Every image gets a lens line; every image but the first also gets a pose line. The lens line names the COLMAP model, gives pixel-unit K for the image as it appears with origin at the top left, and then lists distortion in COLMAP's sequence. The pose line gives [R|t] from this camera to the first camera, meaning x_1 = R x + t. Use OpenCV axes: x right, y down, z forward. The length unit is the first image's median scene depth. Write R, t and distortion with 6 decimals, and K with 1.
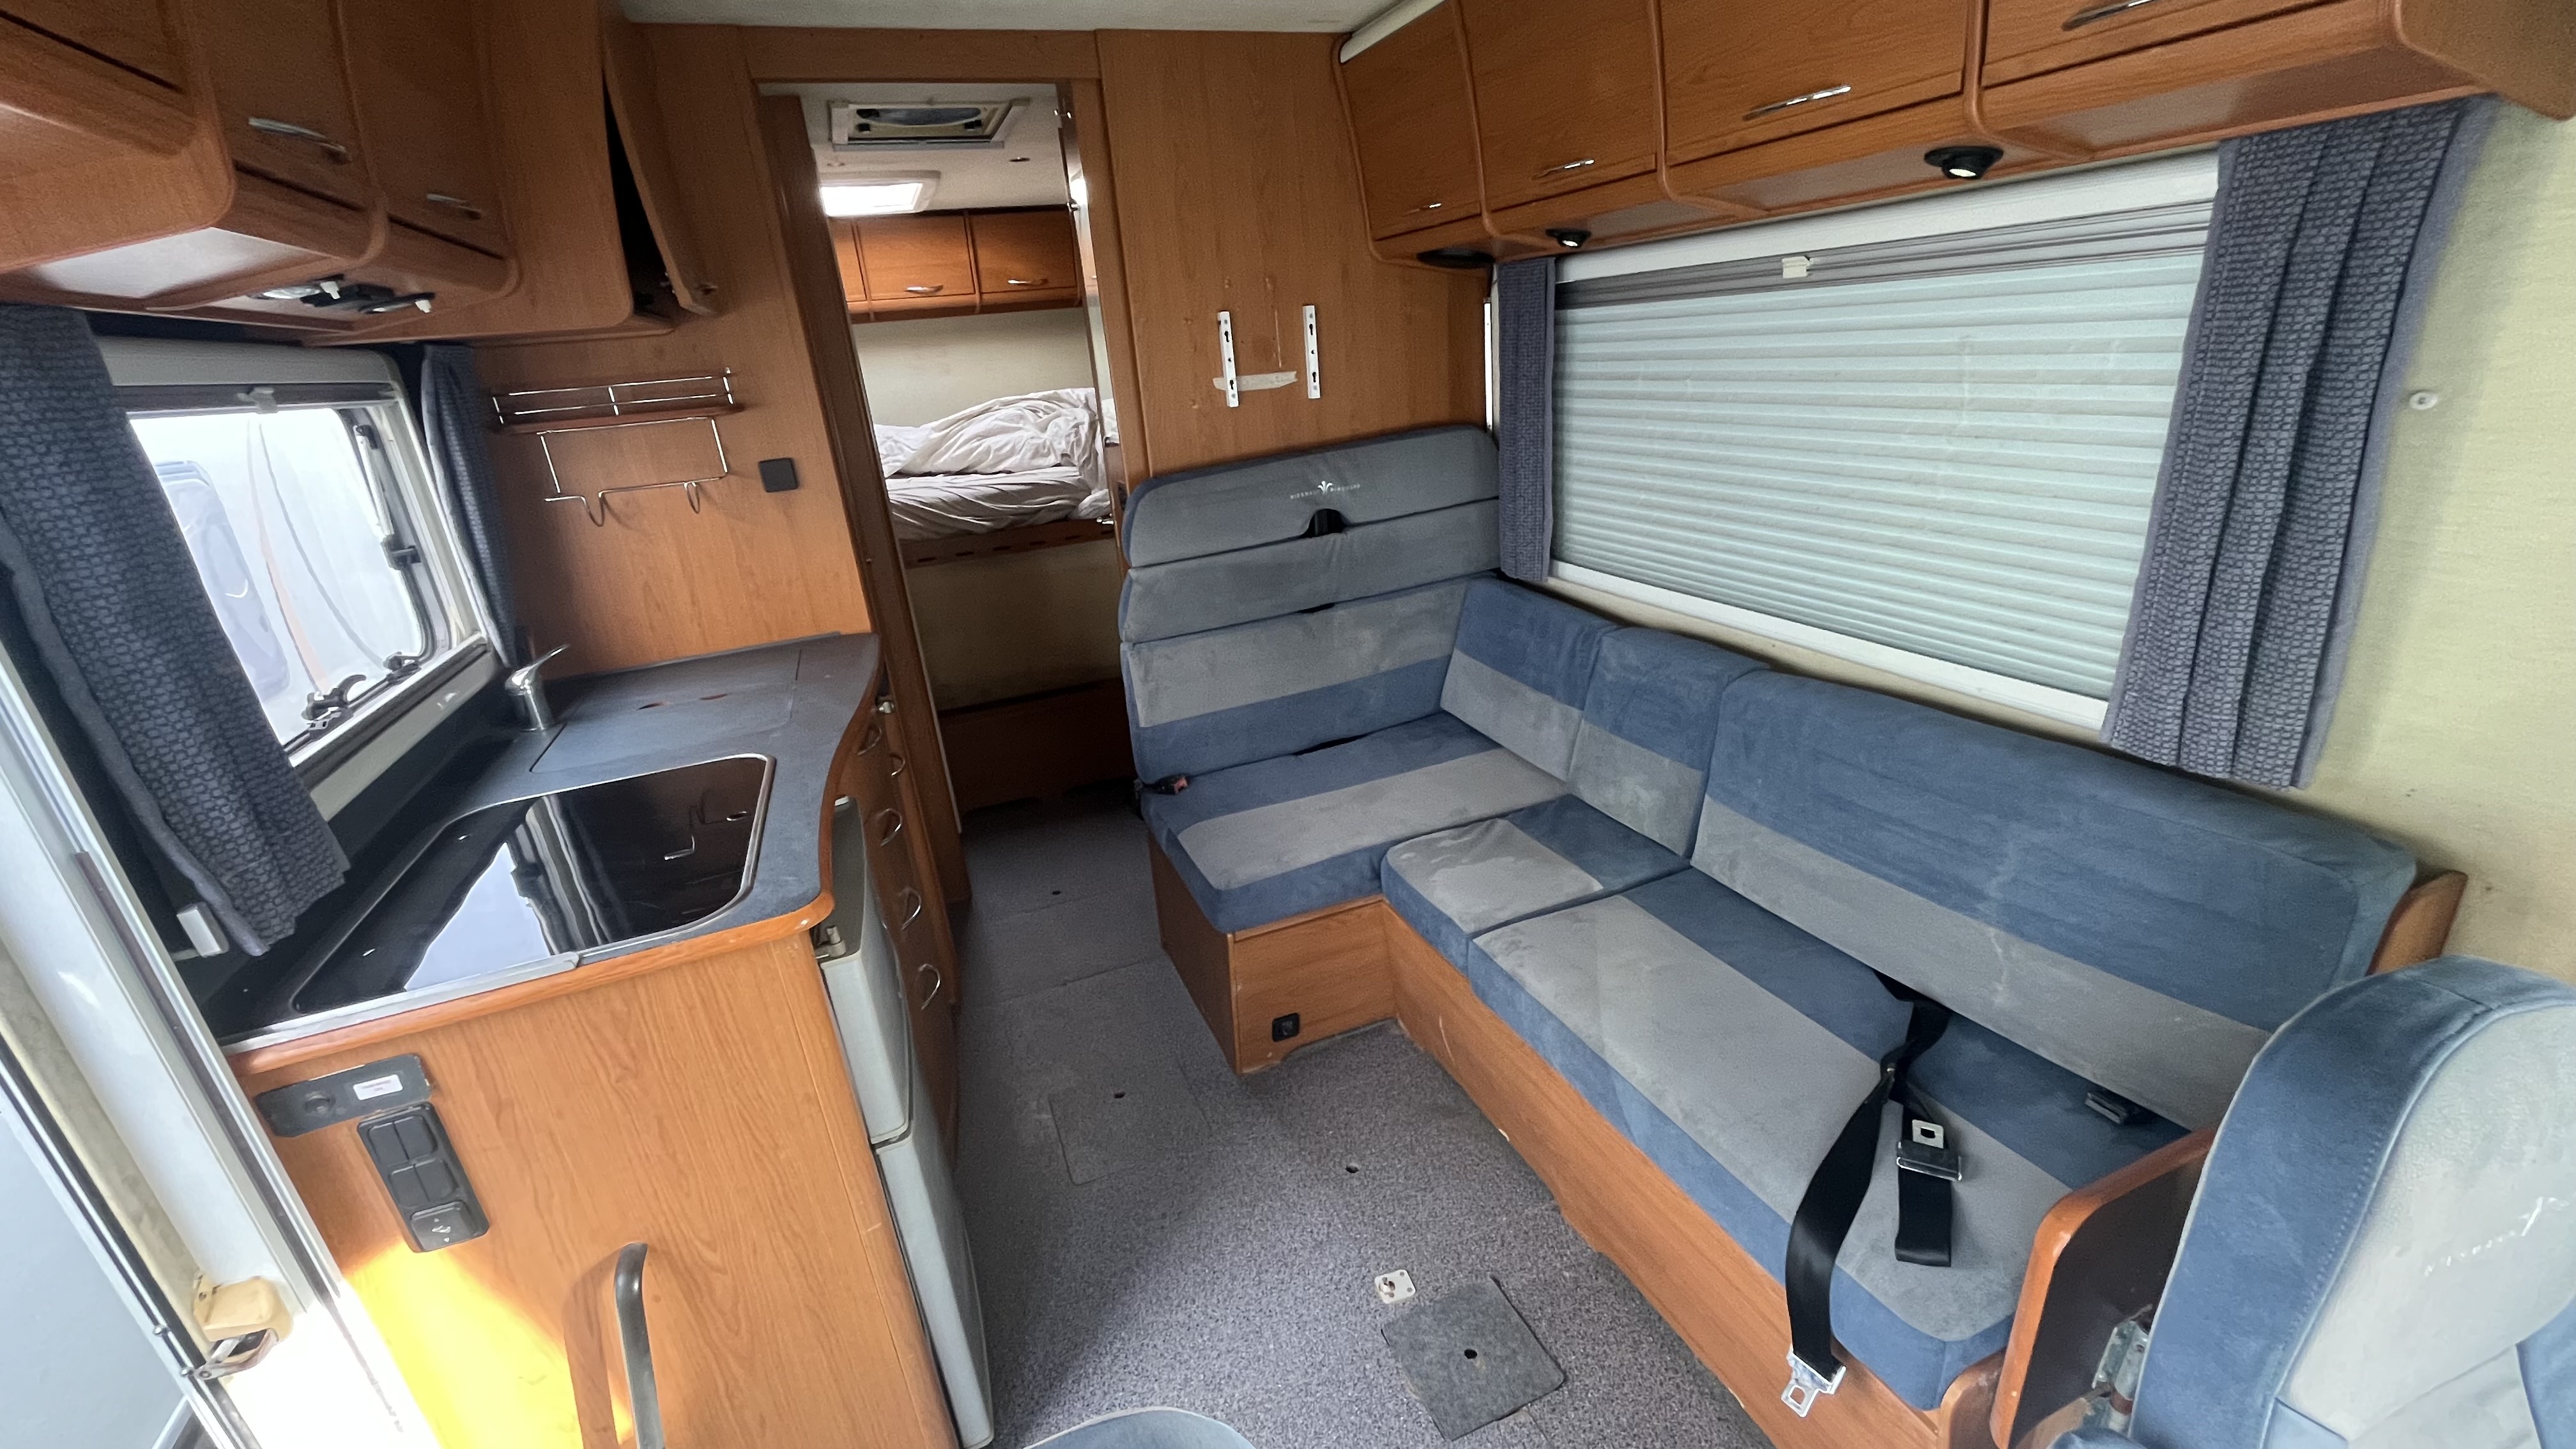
lens RADIAL K [[1038.7, 0, 1279.0], [0, 1038.7, 724.2], [0, 0, 1]] dist [-0.001402, -0.000550]
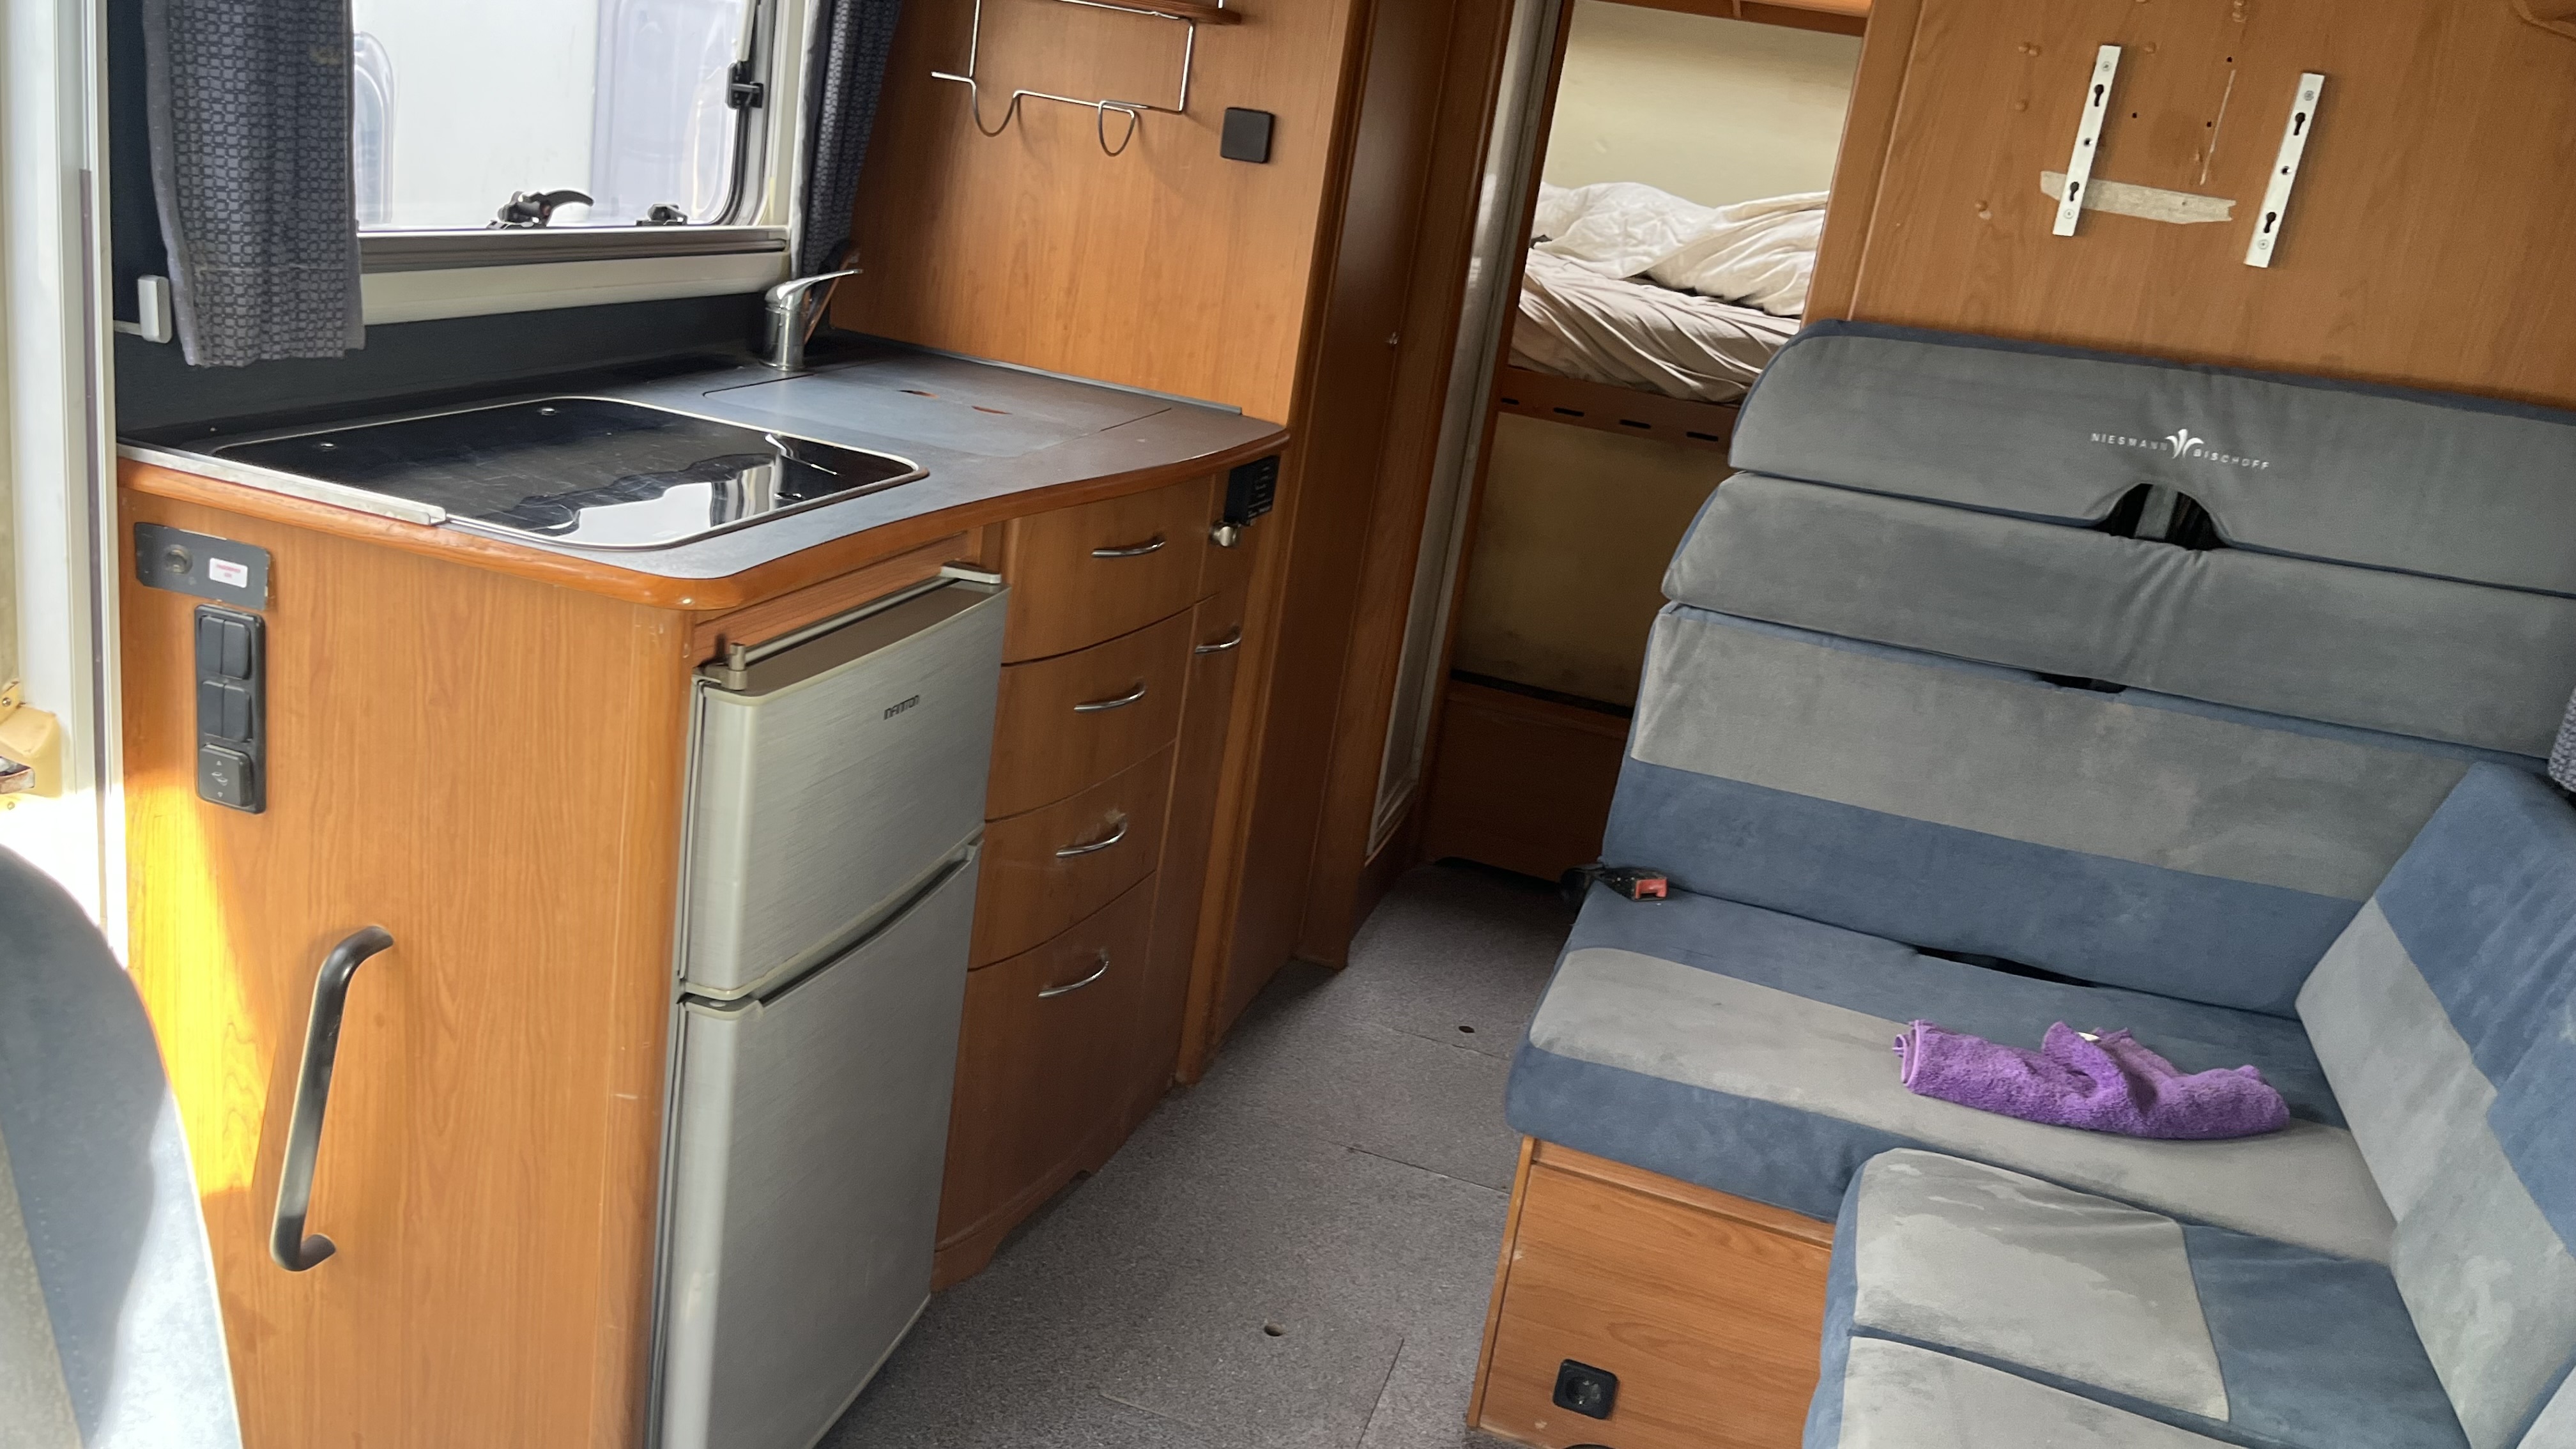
lens RADIAL K [[2059.9, 0, 1269.6], [0, 2059.9, 749.0], [0, 0, 1]] dist [0.057871, -0.070989]
pose [[0.757963, 0.378405, -0.531320, 0.330567], [-0.415636, 0.907944, 0.053703, 0.022296], [0.502731, 0.180131, 0.845467, 0.023659]]
